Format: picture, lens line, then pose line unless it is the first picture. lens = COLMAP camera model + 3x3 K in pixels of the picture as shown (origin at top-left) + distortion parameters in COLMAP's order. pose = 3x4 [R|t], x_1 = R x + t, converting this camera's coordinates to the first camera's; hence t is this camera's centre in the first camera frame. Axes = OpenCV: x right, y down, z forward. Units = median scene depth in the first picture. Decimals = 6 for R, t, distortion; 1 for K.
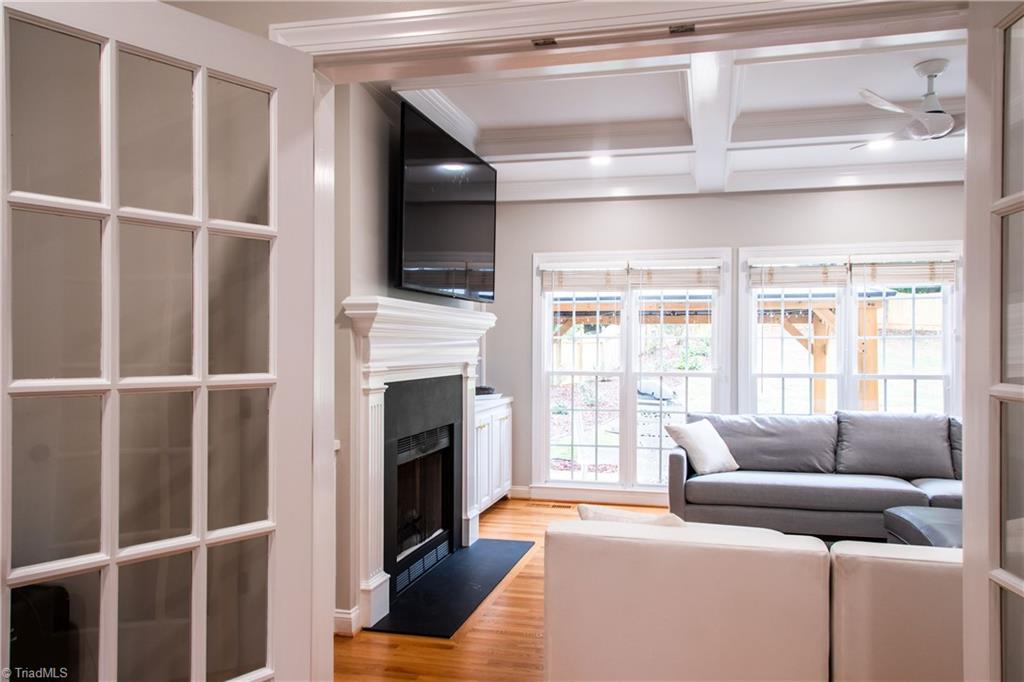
lens RADIAL K [[820.0, 0, 506.7], [0, 820.0, 344.2], [0, 0, 1]] dist [0.056792, -0.009739]
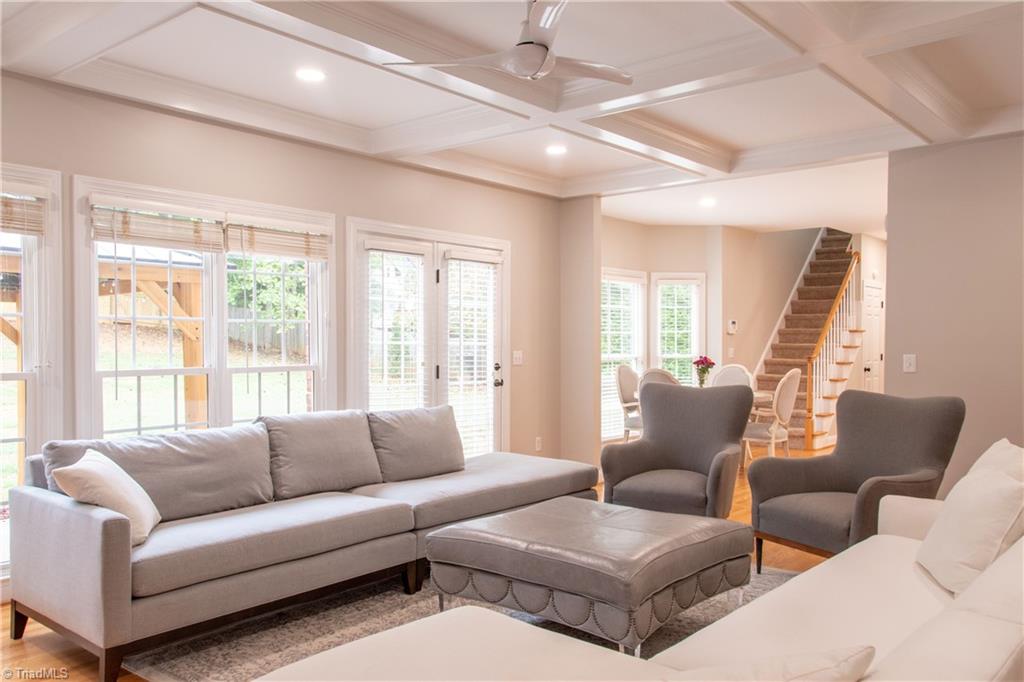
lens RADIAL K [[820.0, 0, 533.3], [0, 820.0, 347.1], [0, 0, 1]] dist [0.056792, -0.009739]
pose [[0.424714, -0.007330, 0.905298, -0.157127], [-0.007208, 0.999908, 0.011478, 0.006410], [-0.905299, -0.011400, 0.424622, 0.415636]]
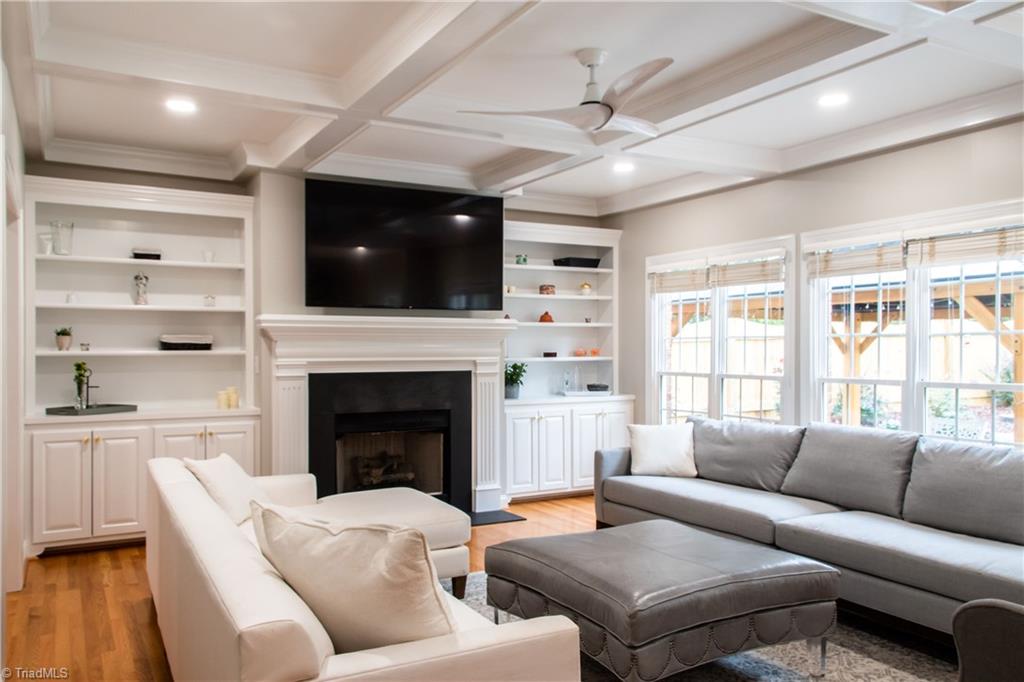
lens RADIAL K [[820.0, 0, 517.0], [0, 820.0, 341.4], [0, 0, 1]] dist [0.056792, -0.009739]
pose [[0.685579, -0.009394, -0.727937, 0.733614], [0.005366, 0.999955, -0.007850, 0.003004], [0.727978, 0.001476, 0.685599, 0.185320]]
